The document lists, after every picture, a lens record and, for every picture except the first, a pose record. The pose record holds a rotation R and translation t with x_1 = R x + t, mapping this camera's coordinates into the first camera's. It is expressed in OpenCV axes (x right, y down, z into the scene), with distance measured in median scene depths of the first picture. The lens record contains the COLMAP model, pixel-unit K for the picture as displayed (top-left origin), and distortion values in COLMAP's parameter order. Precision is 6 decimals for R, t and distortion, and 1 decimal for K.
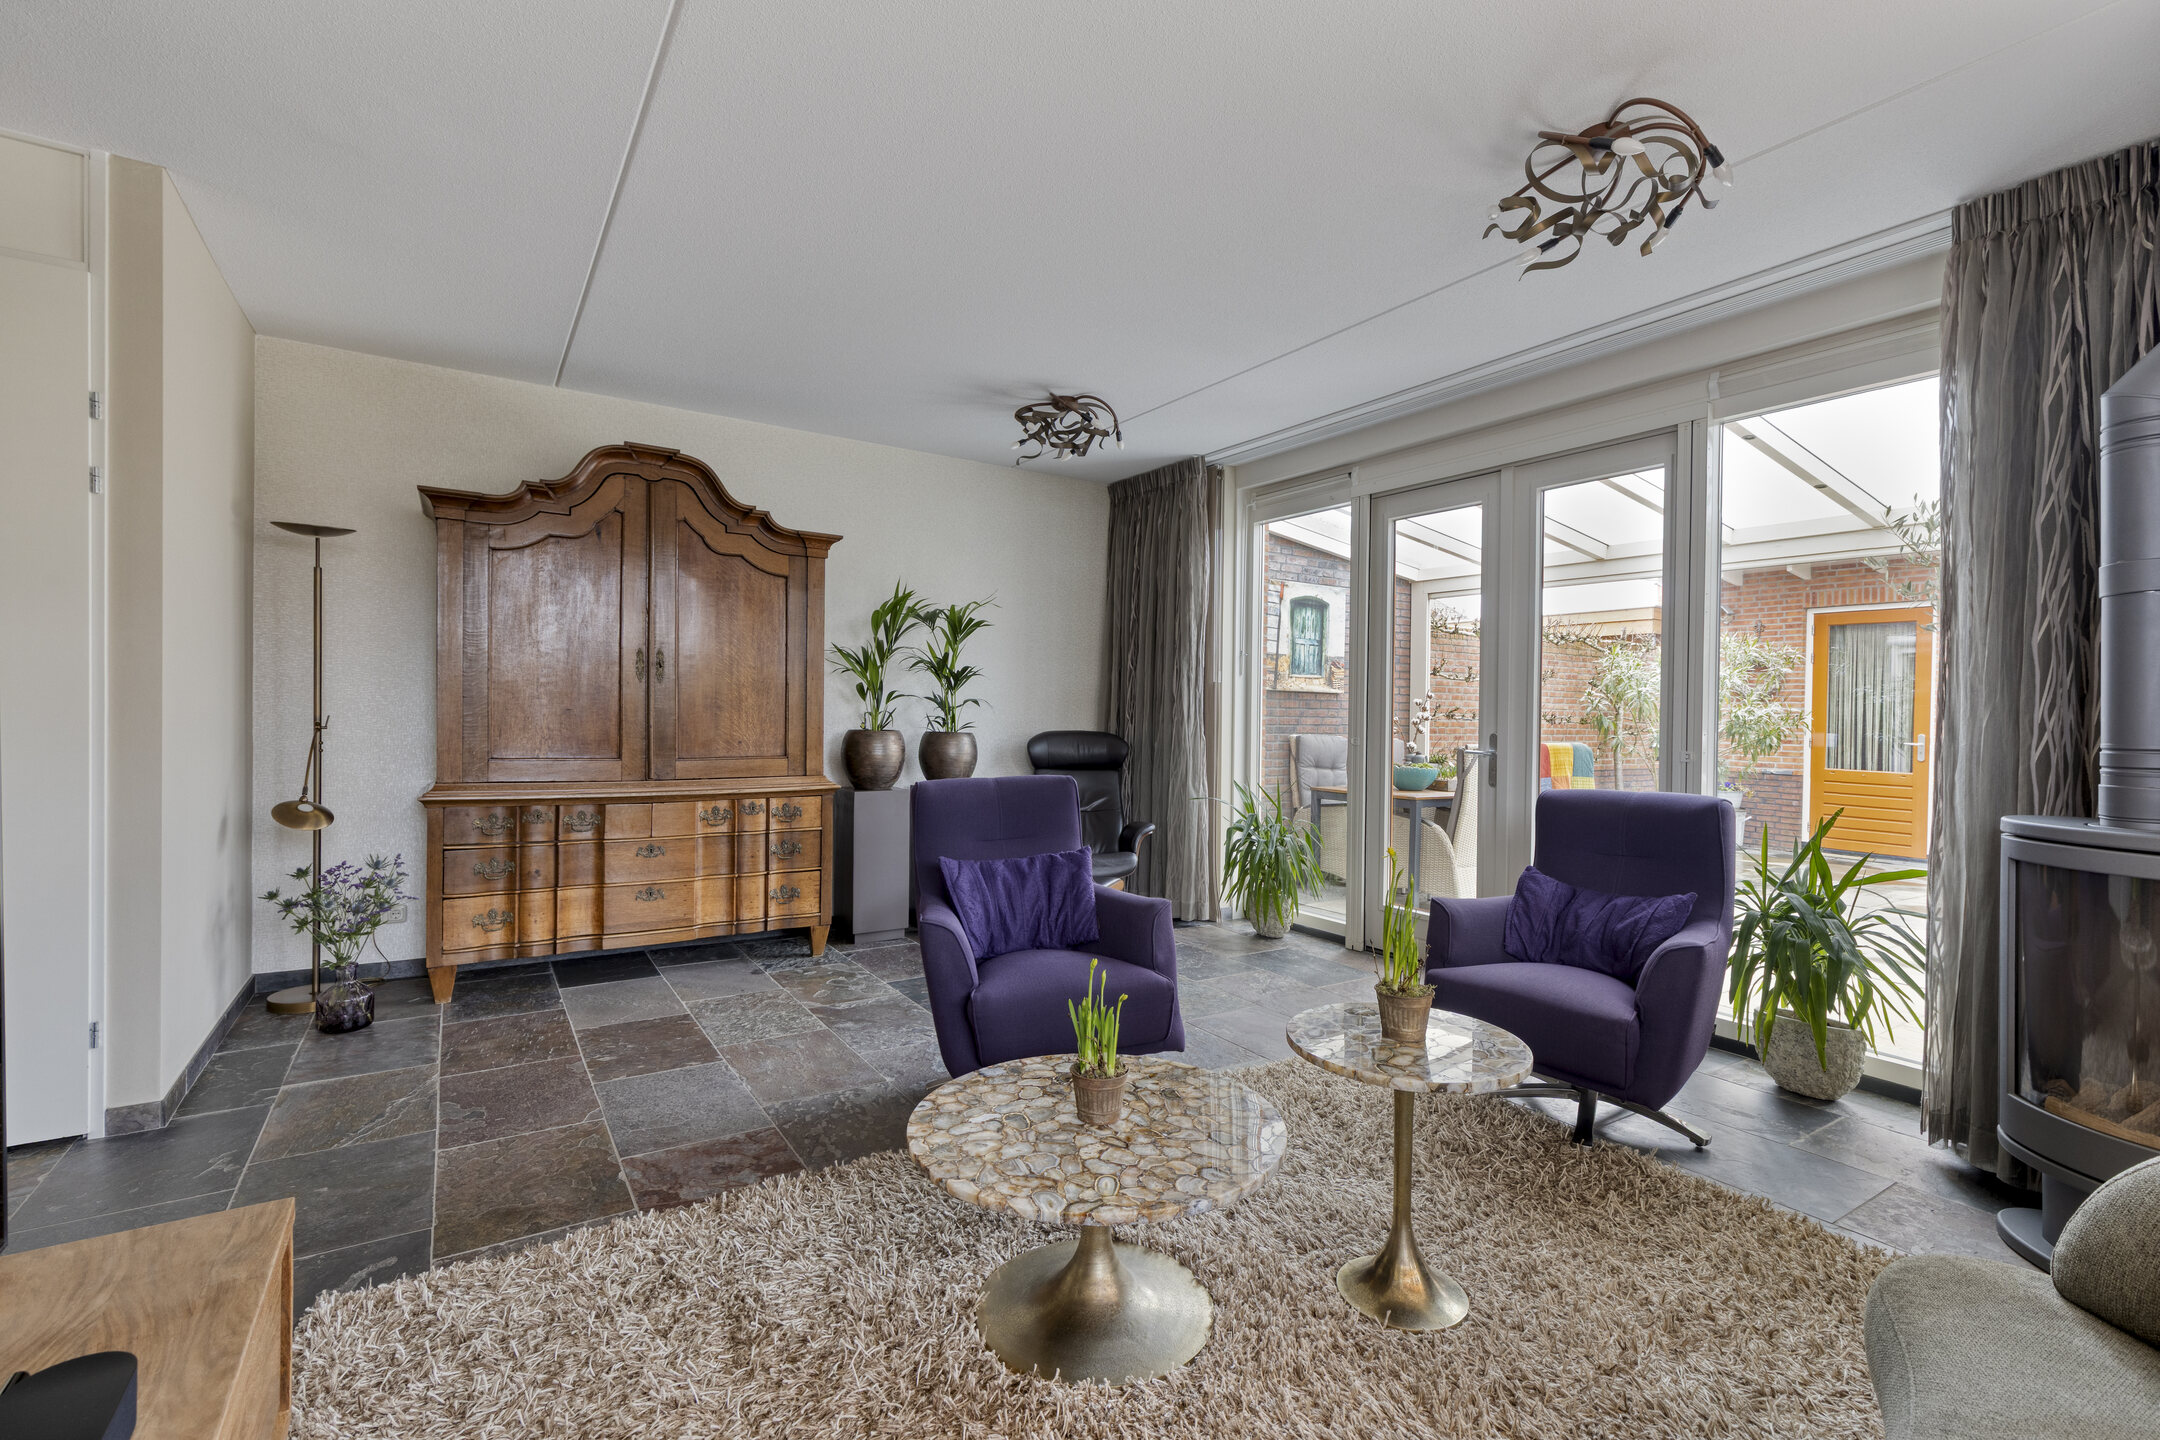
lens RADIAL K [[964.9, 0, 1090.2], [0, 964.9, 717.5], [0, 0, 1]] dist [0.010019, -0.003643]
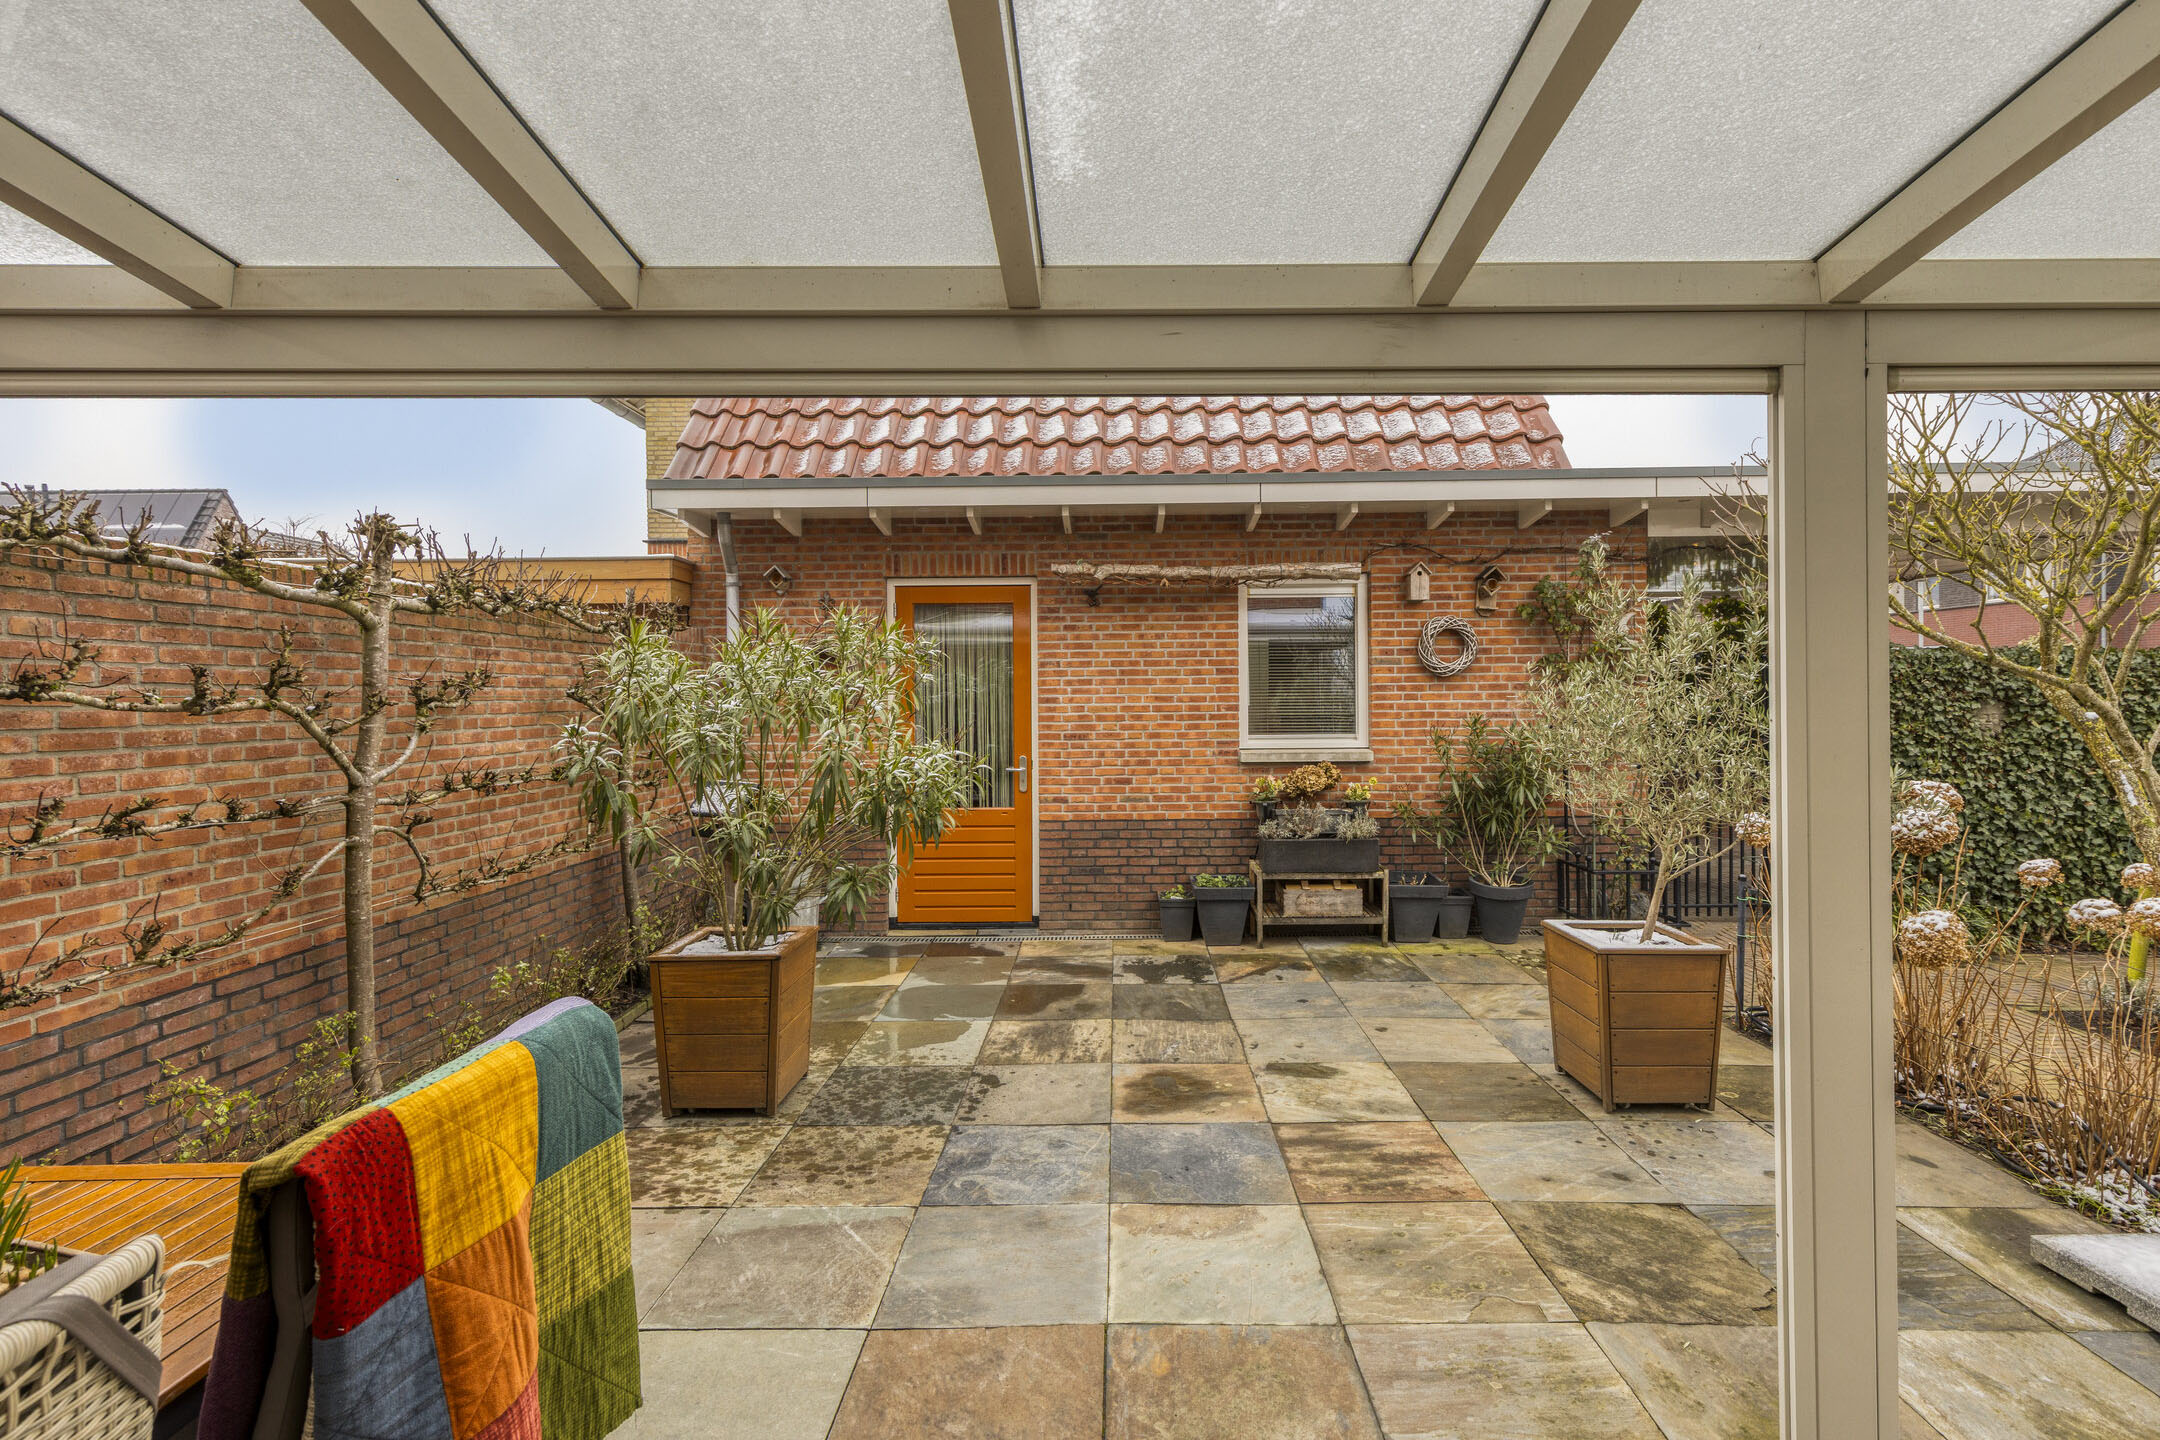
lens RADIAL K [[964.9, 0, 1120.0], [0, 964.9, 695.9], [0, 0, 1]] dist [0.010019, -0.003643]
pose [[0.538568, -0.027537, 0.842132, 0.341327], [0.024398, 0.999556, 0.017082, -0.050104], [-0.842229, 0.011346, 0.539001, 0.674528]]
